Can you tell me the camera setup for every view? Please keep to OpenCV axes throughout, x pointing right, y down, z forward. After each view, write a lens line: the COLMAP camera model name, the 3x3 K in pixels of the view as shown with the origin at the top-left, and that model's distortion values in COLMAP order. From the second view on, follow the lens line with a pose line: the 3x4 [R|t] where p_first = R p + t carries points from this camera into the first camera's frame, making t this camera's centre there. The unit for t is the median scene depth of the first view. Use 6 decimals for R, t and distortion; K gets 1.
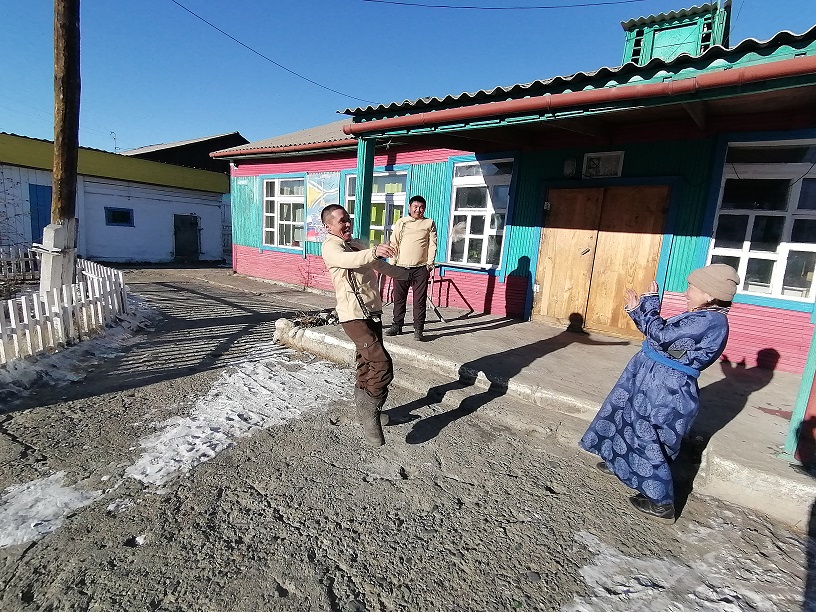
lens RADIAL K [[379.0, 0, 409.3], [0, 379.0, 307.6], [0, 0, 1]] dist [0.015013, -0.014563]
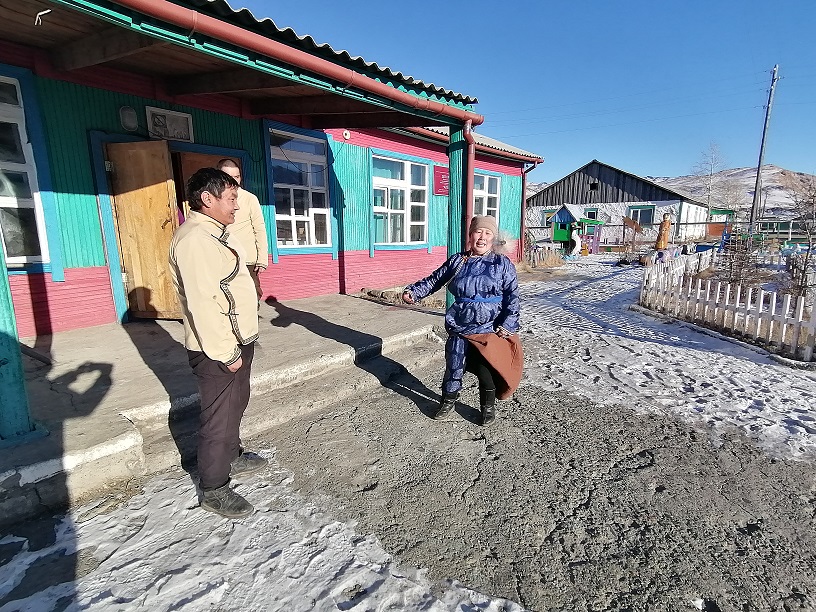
lens RADIAL K [[383.8, 0, 395.0], [0, 383.8, 304.5], [0, 0, 1]] dist [0.024657, -0.028514]
pose [[0.137185, -0.263559, 0.954839, -0.675674], [0.191588, 0.952810, 0.235473, -0.149869], [-0.971841, 0.150633, 0.181206, 0.672500]]
